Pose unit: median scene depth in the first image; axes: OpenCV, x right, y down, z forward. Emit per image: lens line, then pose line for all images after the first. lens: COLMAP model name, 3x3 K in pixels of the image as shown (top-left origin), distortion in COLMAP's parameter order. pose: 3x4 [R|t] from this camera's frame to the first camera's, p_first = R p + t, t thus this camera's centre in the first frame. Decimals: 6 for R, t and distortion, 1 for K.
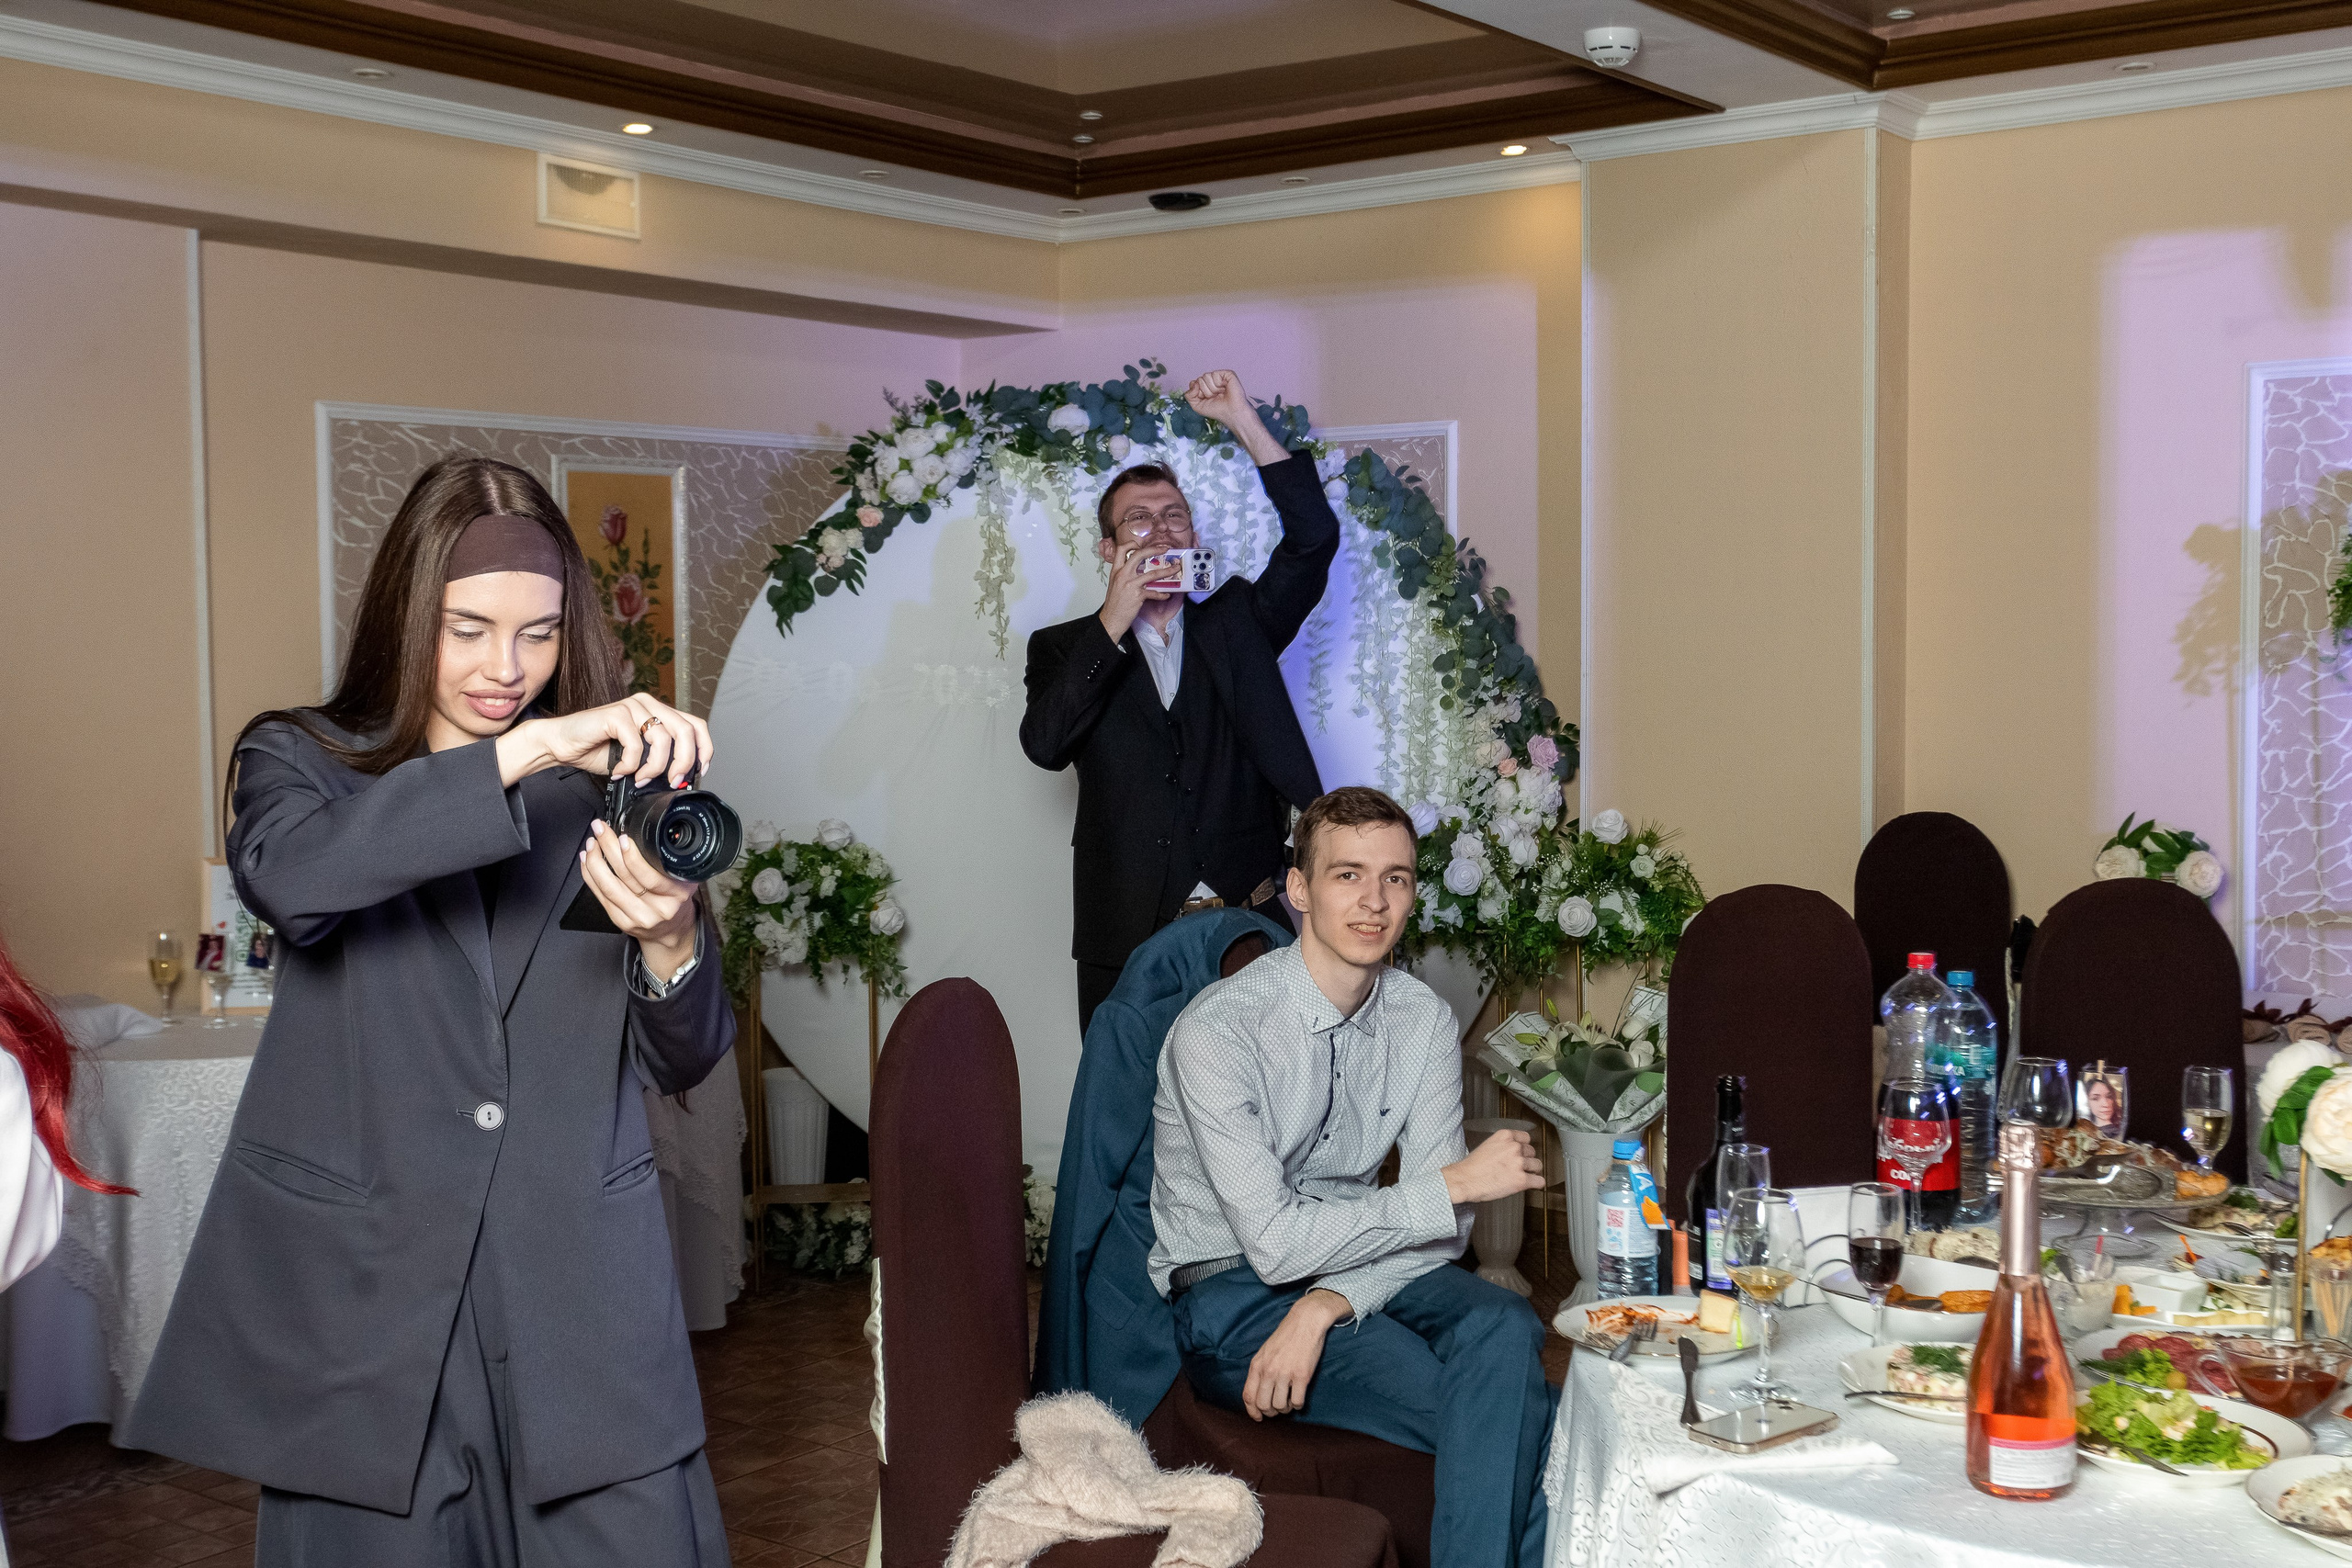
lens RADIAL K [[2611.5, 0, 1309.2], [0, 2611.5, 788.9], [0, 0, 1]] dist [-0.014040, 0.059737]
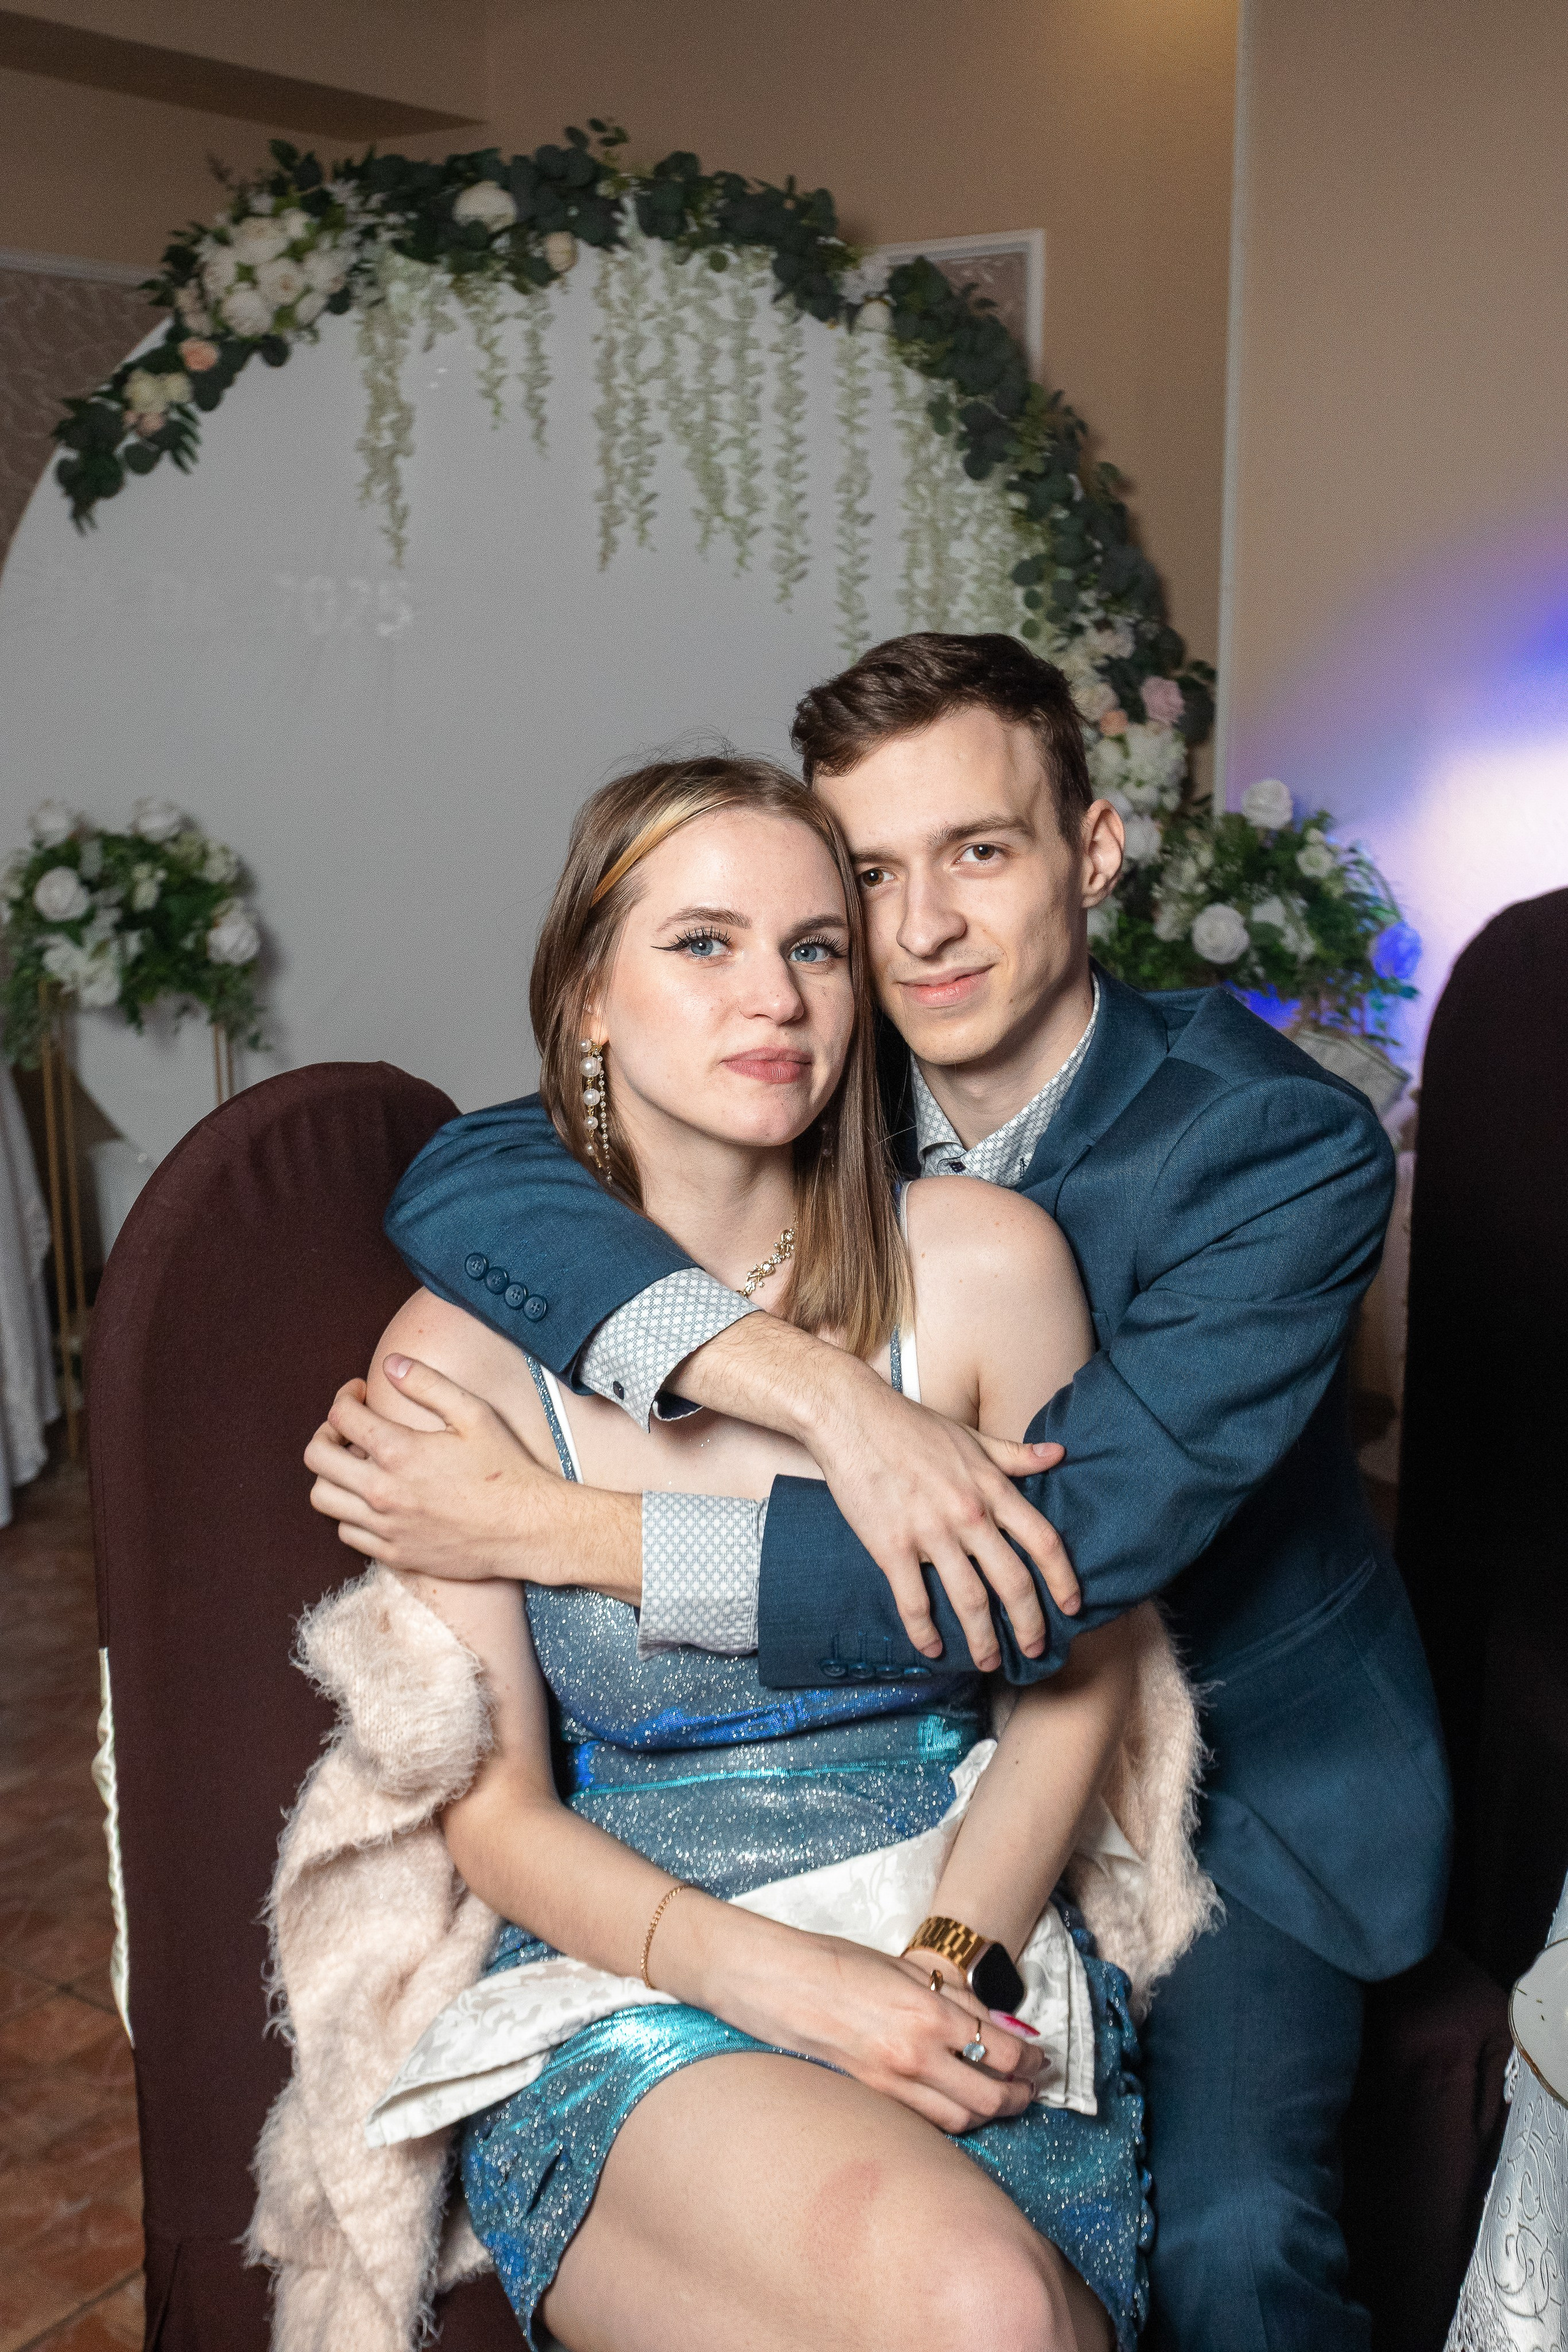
lens RADIAL K [[2611.8, 0, 780.0], [0, 2611.8, 1137.2], [0, 0, 1]] dist [-0.014040, 0.059737]
pose [[0.999898, -0.002316, -0.014118, -0.005848], [0.004202, 0.990828, 0.135066, 0.007674], [0.013676, -0.135111, 0.990736, 0.288449]]
